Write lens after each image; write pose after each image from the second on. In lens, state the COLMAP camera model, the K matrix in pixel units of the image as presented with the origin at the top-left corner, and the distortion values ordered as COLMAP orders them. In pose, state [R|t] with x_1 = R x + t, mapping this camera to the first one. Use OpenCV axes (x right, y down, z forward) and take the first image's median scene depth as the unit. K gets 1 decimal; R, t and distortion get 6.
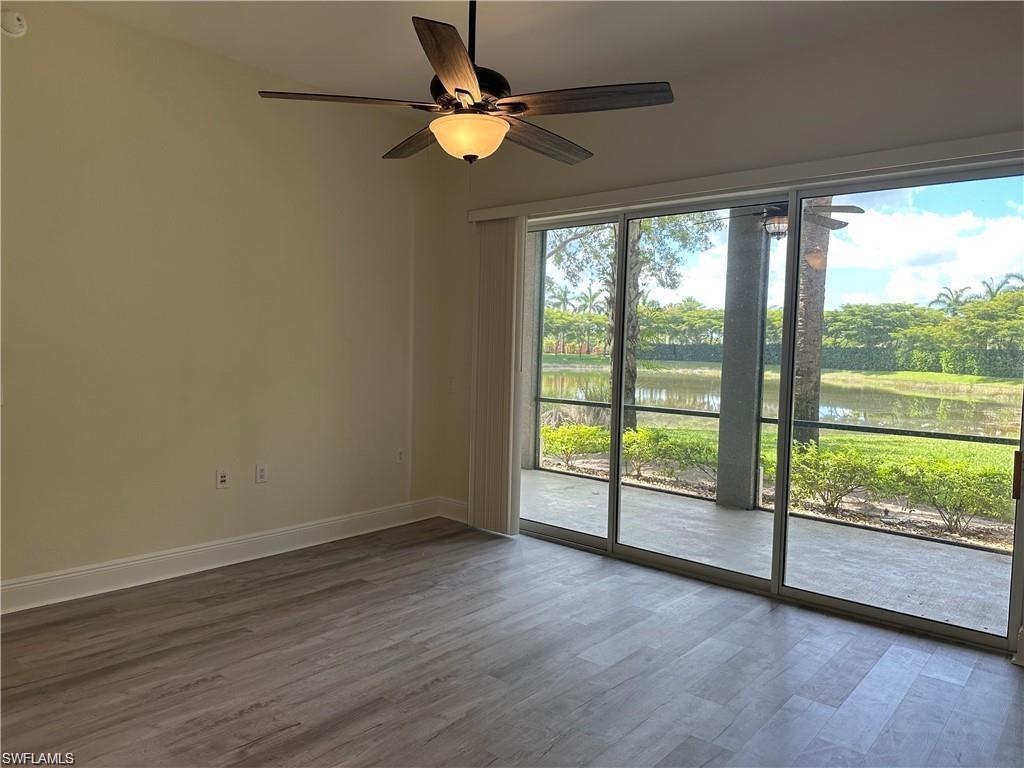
lens RADIAL K [[718.7, 0, 507.9], [0, 718.7, 380.7], [0, 0, 1]] dist [0.070809, -0.083403]
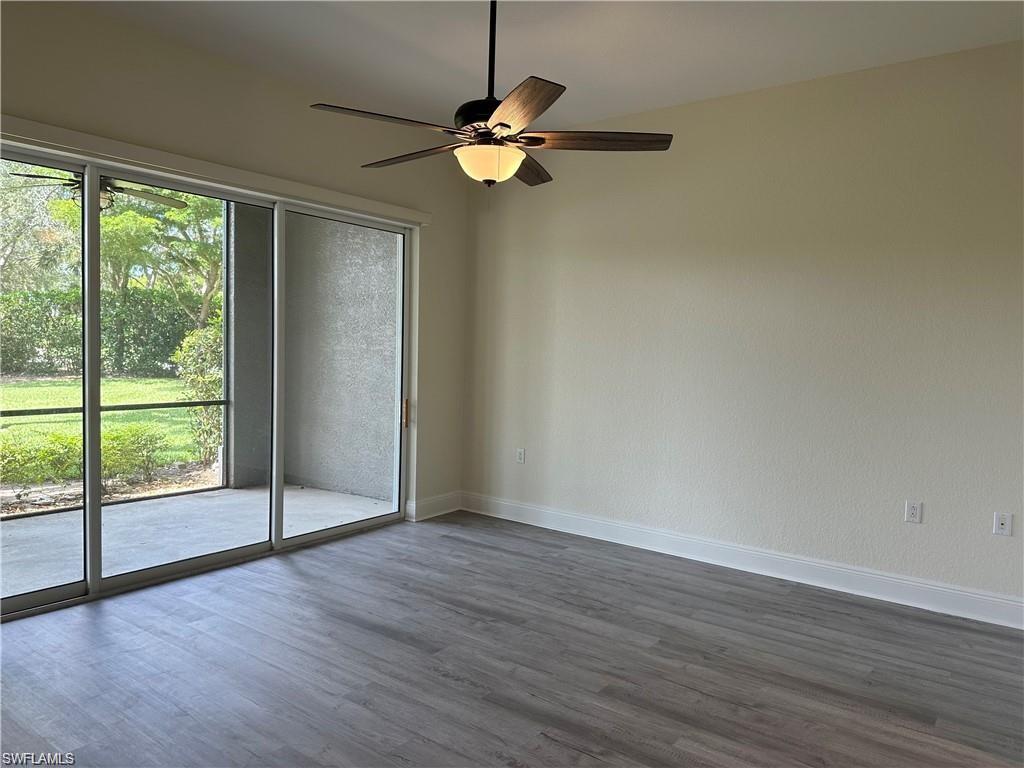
lens RADIAL K [[718.7, 0, 507.5], [0, 718.7, 378.3], [0, 0, 1]] dist [0.070809, -0.083403]
pose [[-0.059137, -0.072678, 0.995601, -0.829237], [0.018369, 0.997098, 0.073879, -0.062344], [-0.998081, 0.022657, -0.057630, 0.726235]]
